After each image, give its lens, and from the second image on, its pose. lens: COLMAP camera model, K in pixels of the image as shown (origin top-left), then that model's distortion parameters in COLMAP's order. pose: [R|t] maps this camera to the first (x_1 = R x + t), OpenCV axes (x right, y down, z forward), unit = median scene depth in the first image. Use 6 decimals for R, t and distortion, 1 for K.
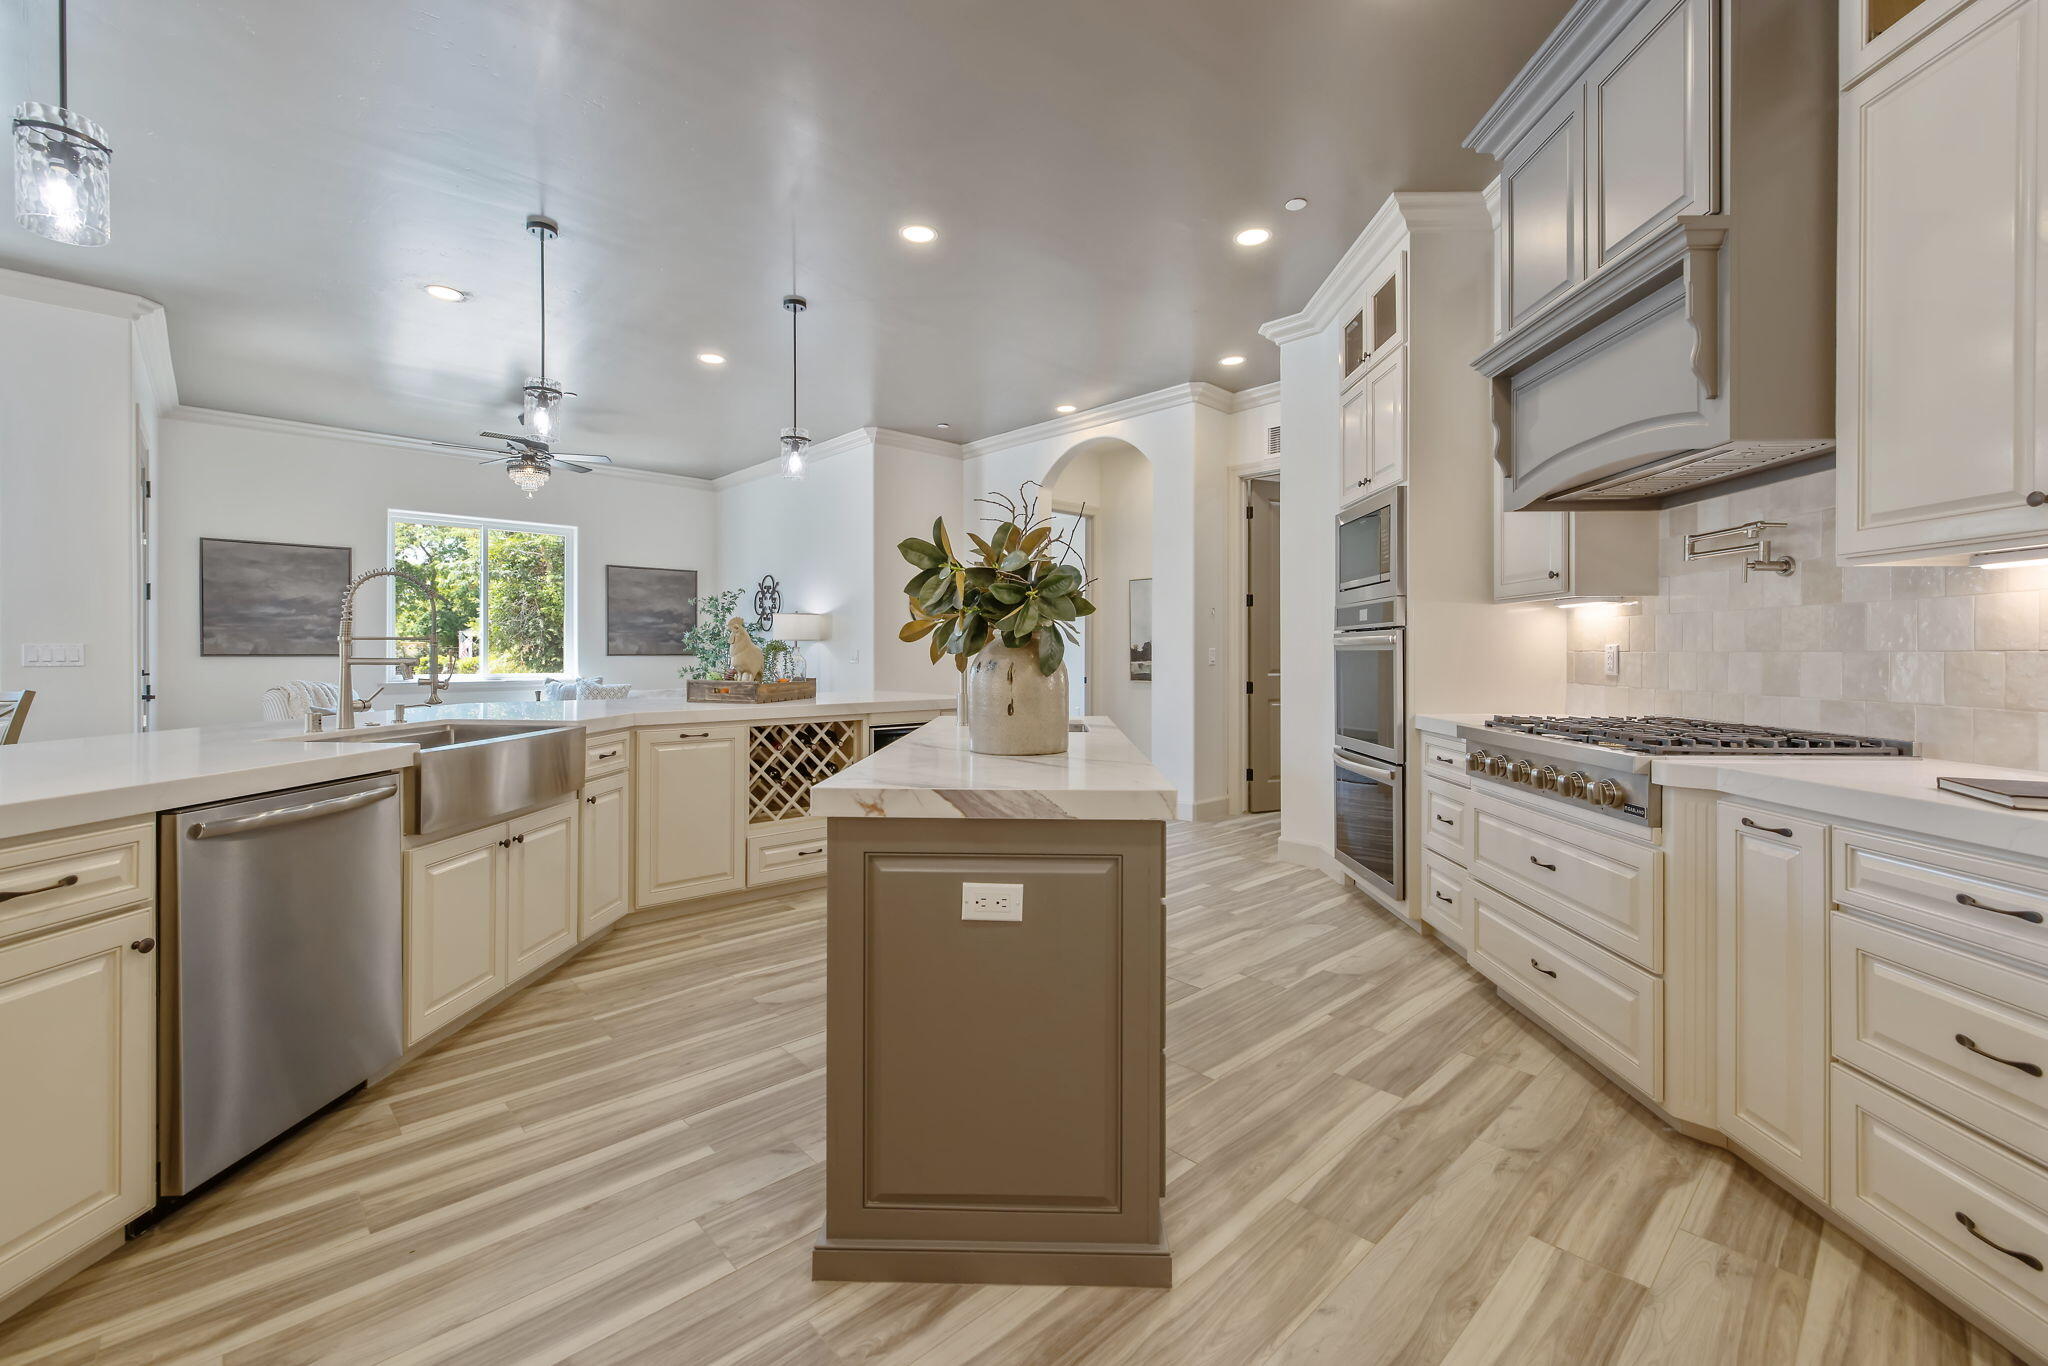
lens RADIAL K [[856.8, 0, 1026.4], [0, 856.8, 657.9], [0, 0, 1]] dist [0.001780, 0.000402]
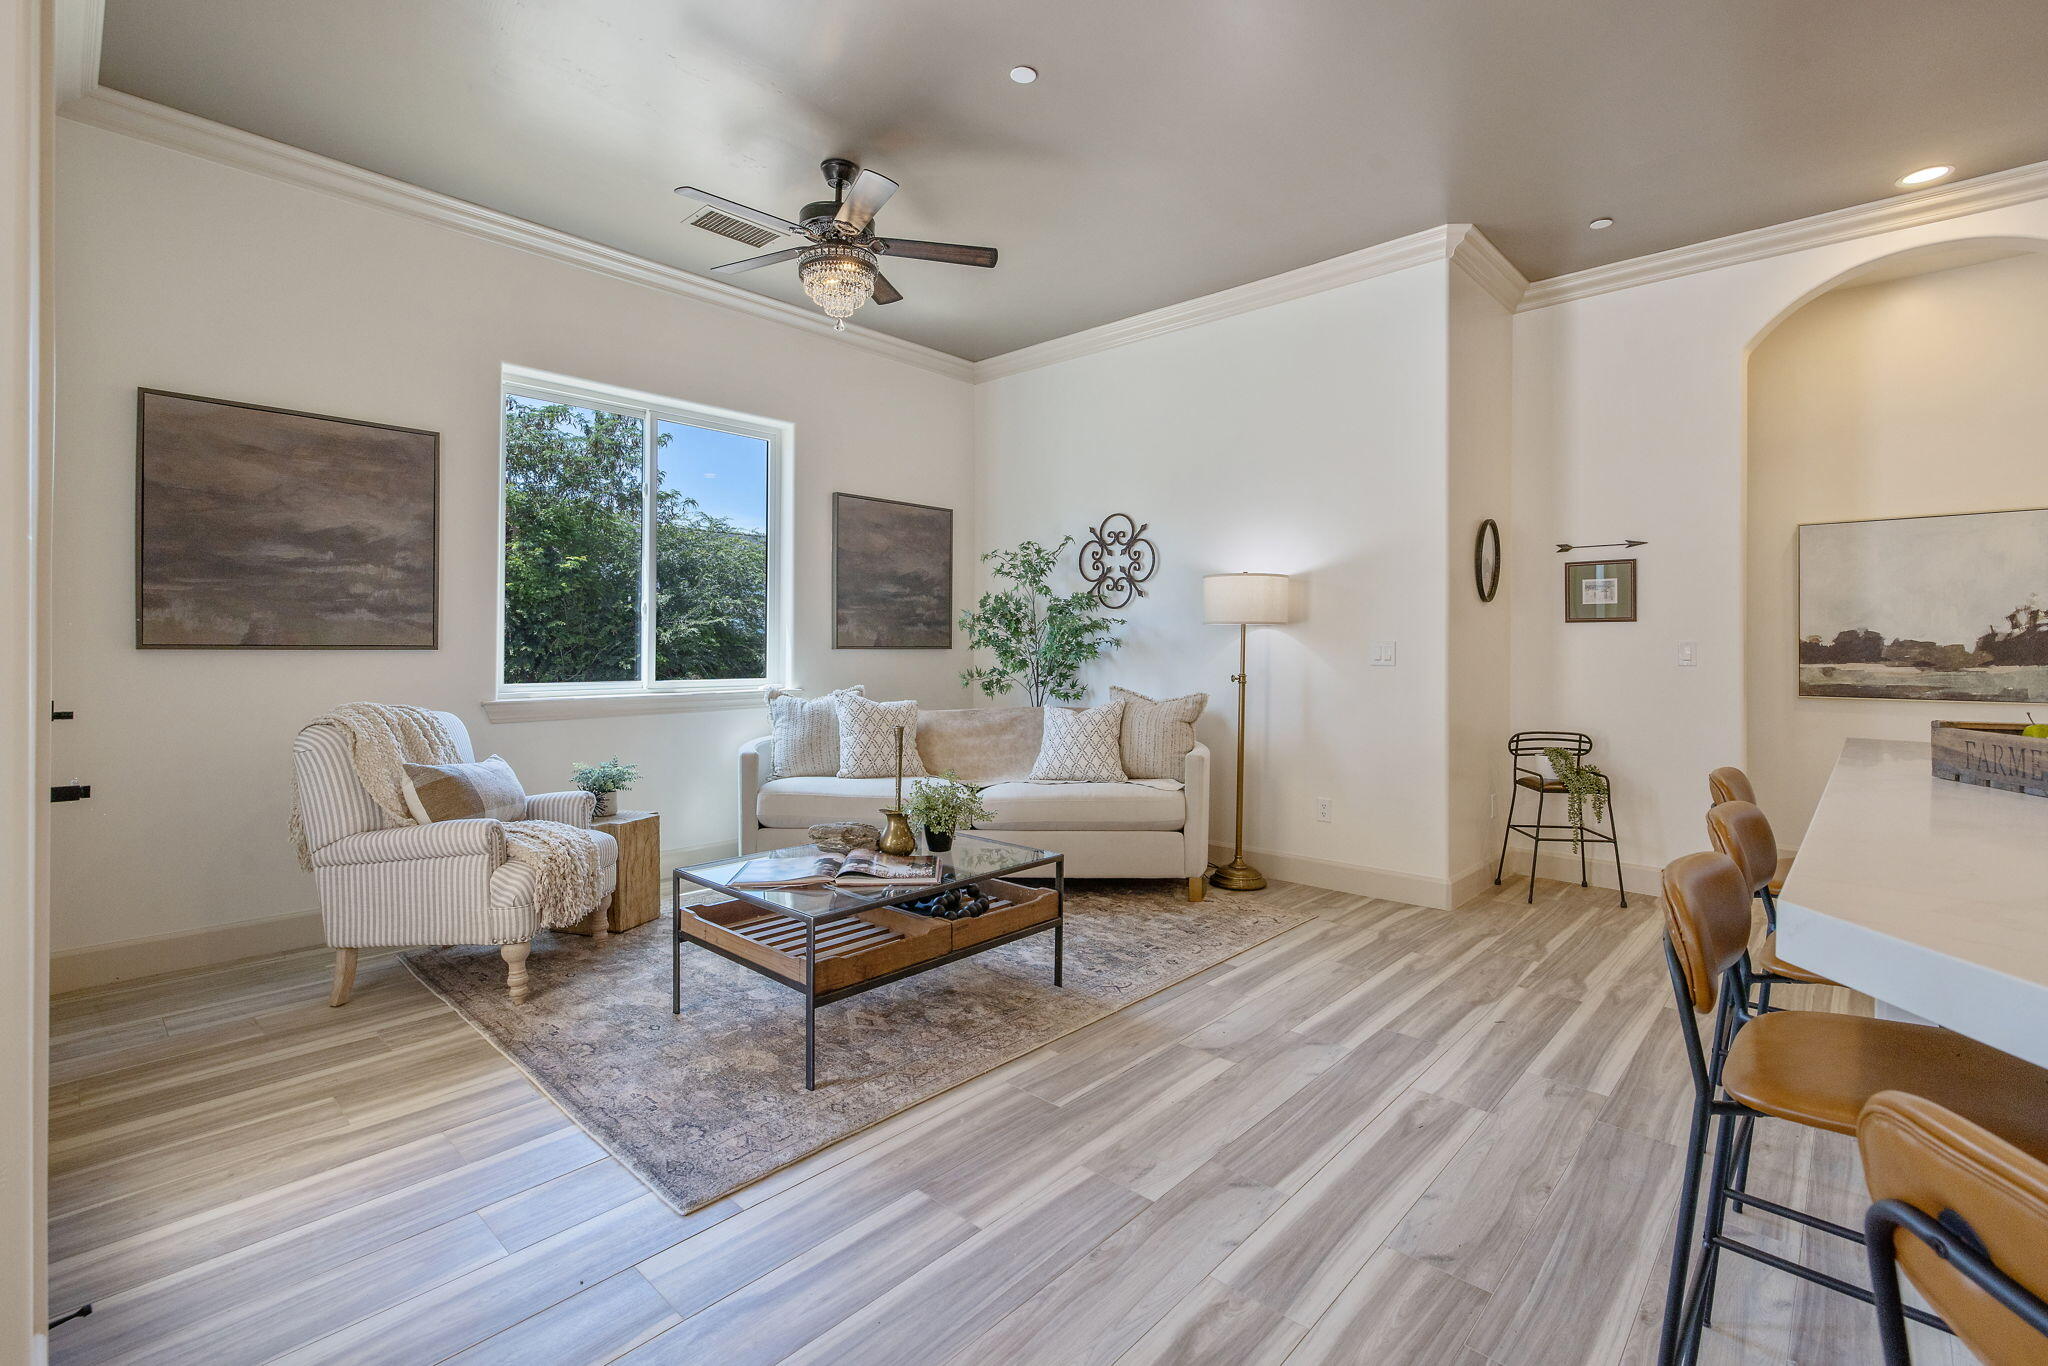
lens RADIAL K [[915.5, 0, 1023.6], [0, 915.5, 640.4], [0, 0, 1]] dist [0.000422, -0.000138]
pose [[0.997911, 0.005493, 0.064367, -0.560460], [-0.004917, 0.999946, -0.009103, -0.004289], [-0.064414, 0.008768, 0.997885, 0.519271]]
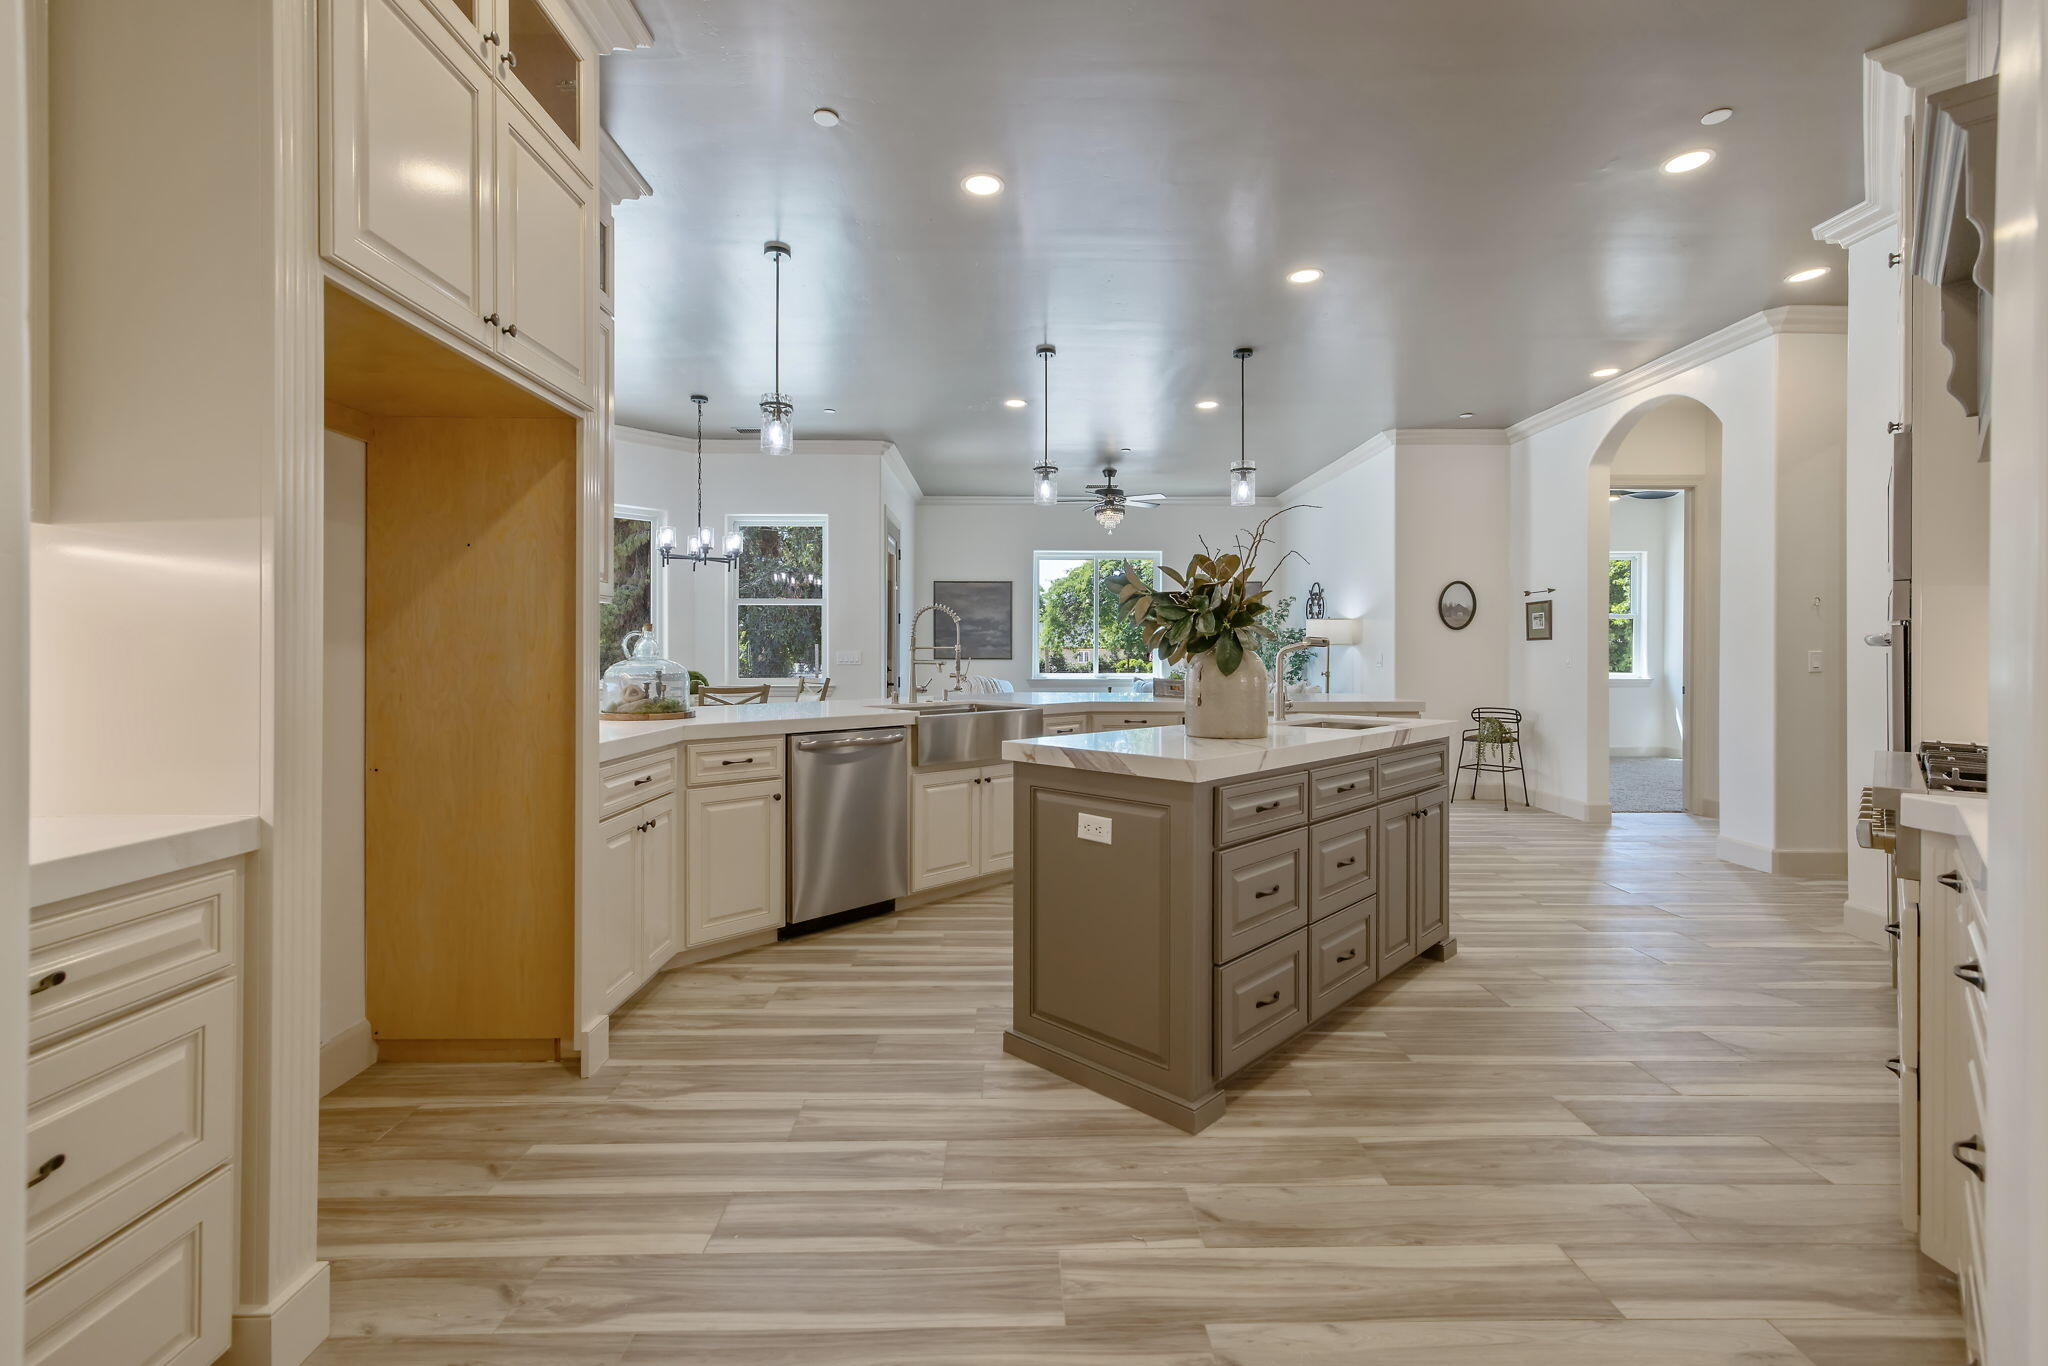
lens RADIAL K [[885.6, 0, 1023.8], [0, 885.6, 658.2], [0, 0, 1]] dist [0.000182, 0.000269]
pose [[0.735221, 0.000619, -0.677827, 0.233395], [-0.003451, 0.999990, -0.002830, 0.000234], [0.677818, 0.004419, 0.735216, -0.048804]]
